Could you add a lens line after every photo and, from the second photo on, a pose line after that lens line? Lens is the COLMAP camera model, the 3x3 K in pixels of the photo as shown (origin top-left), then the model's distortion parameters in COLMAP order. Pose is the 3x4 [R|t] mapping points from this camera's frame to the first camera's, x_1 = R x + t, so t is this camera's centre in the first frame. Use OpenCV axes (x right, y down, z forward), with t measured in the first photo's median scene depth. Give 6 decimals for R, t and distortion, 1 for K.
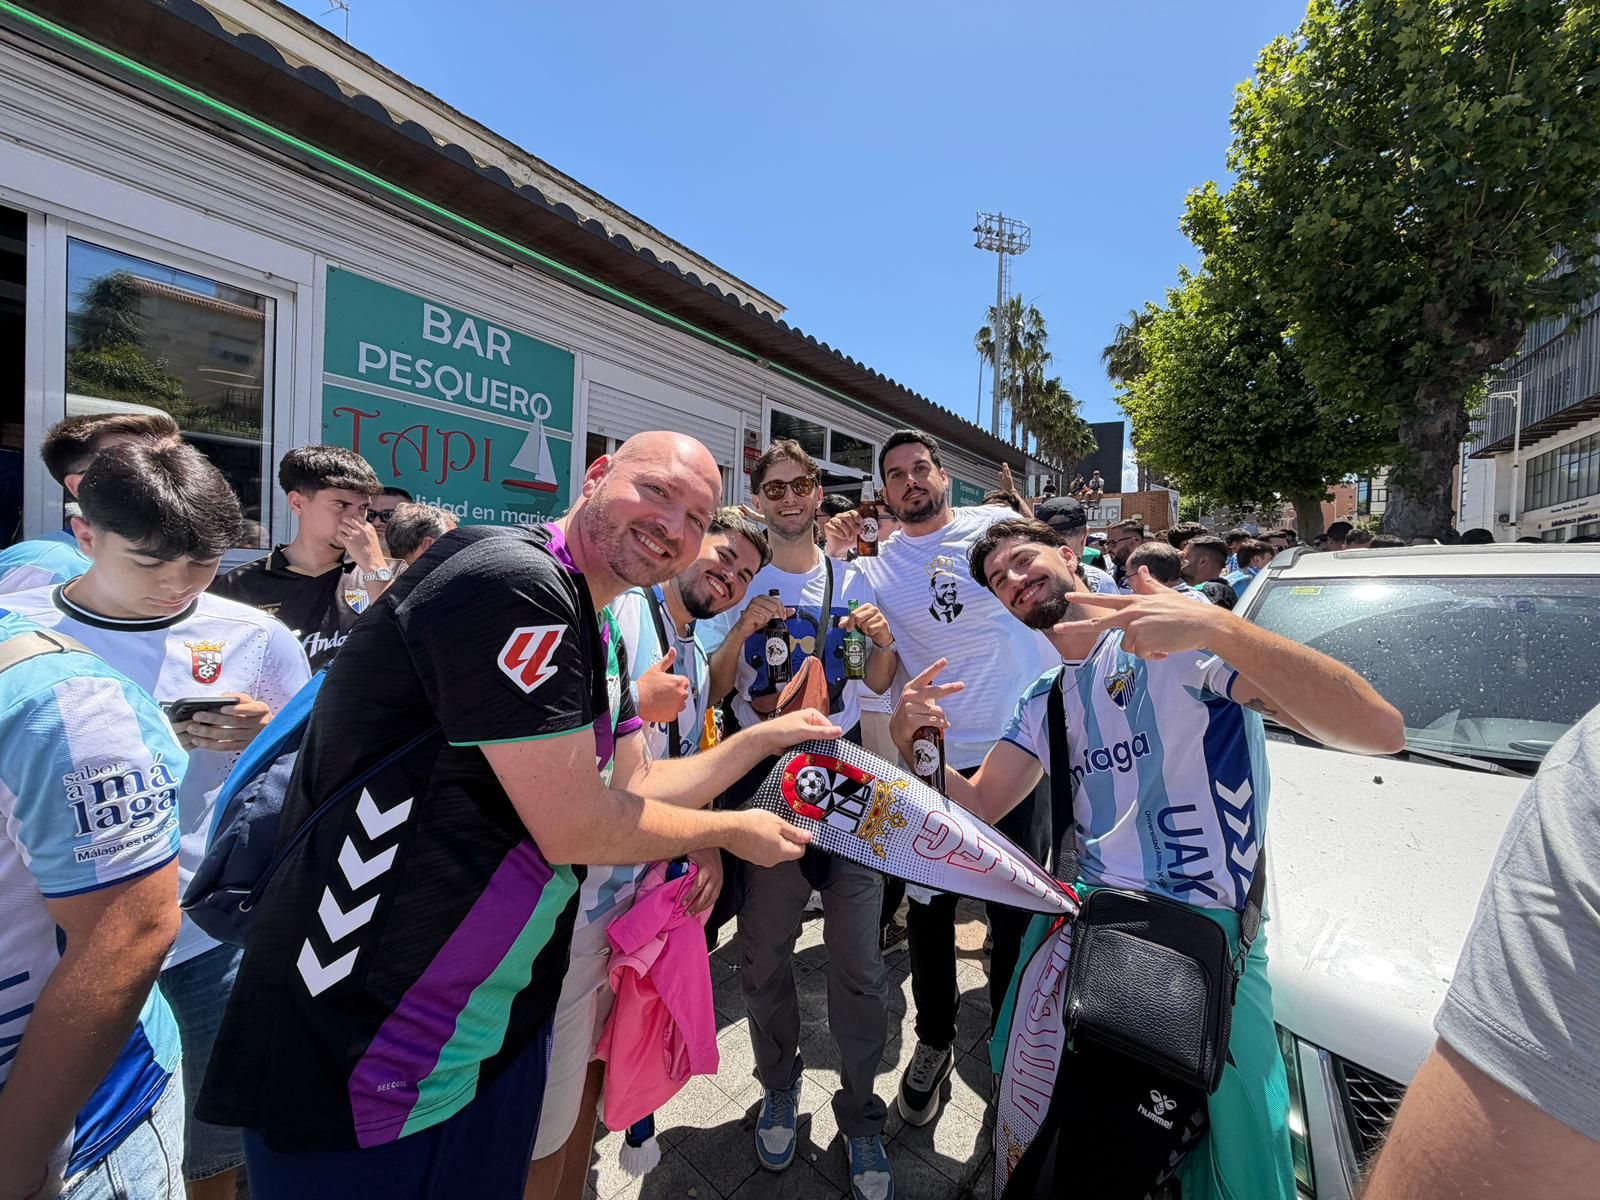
lens RADIAL K [[632.2, 0, 792.8], [0, 632.2, 596.5], [0, 0, 1]] dist [0.001368, -0.000378]
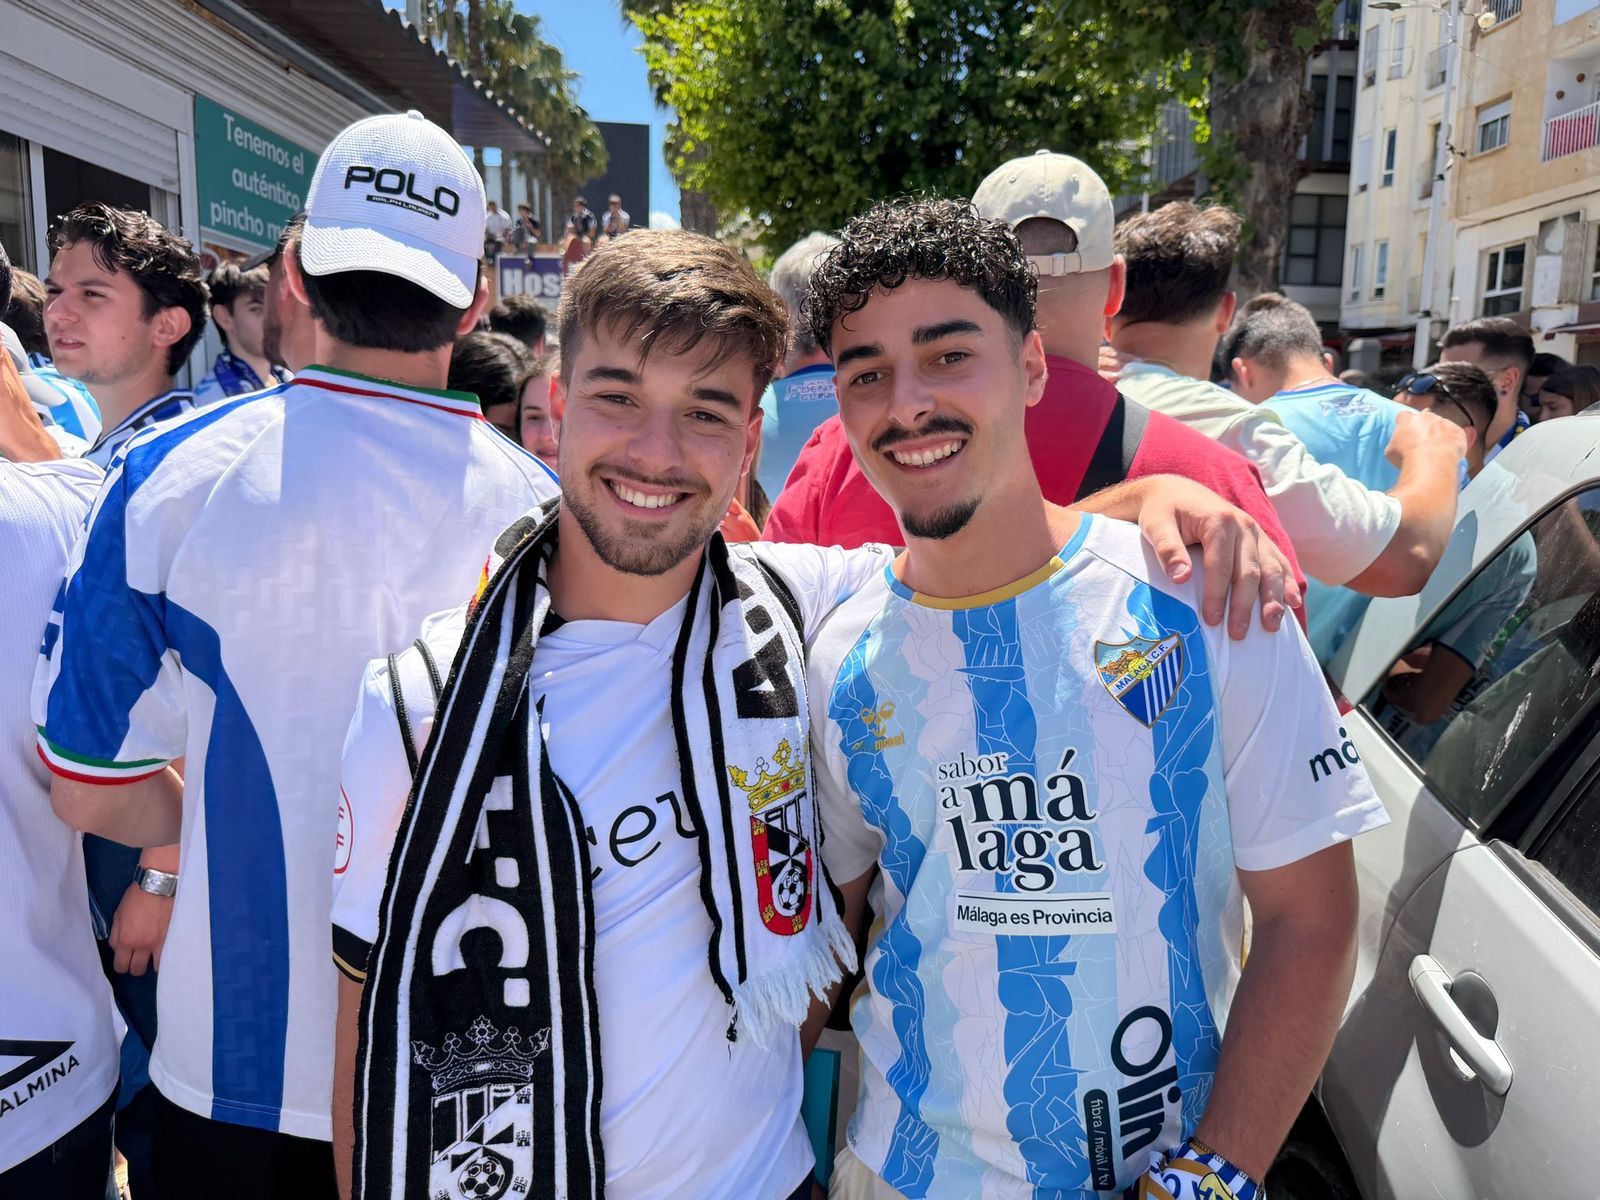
lens RADIAL K [[1141.6, 0, 800.0], [0, 1141.6, 600.0], [0, 0, 1]] dist [-0.007673, -0.010030]
pose [[0.822056, -0.100426, 0.560481, 0.058559], [0.020707, 0.988945, 0.146827, -0.010263], [-0.569030, -0.109094, 0.815048, 0.137706]]
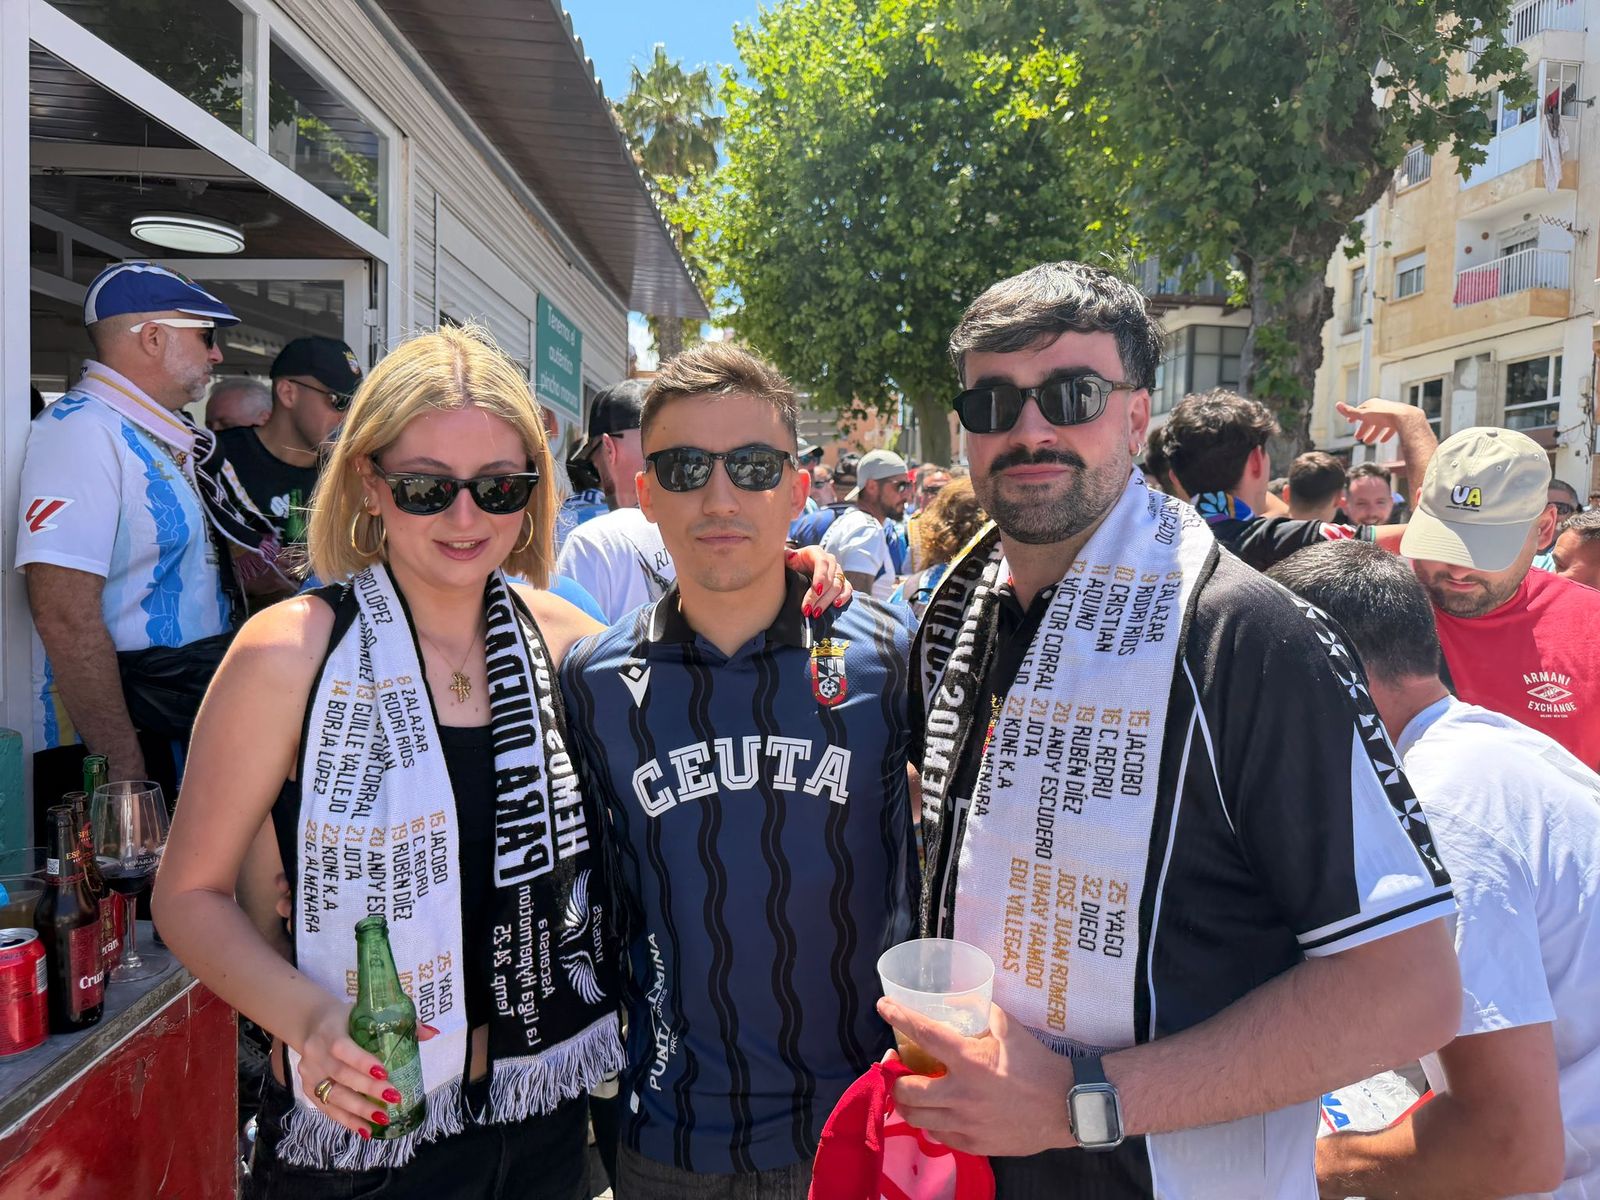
lens RADIAL K [[1141.6, 0, 800.0], [0, 1141.6, 600.0], [0, 0, 1]] dist [-0.007673, -0.010030]
pose [[0.788106, -0.041971, 0.614107, -0.015807], [0.010528, 0.998446, 0.054727, -0.014537], [-0.615450, -0.036666, 0.787323, 0.128531]]
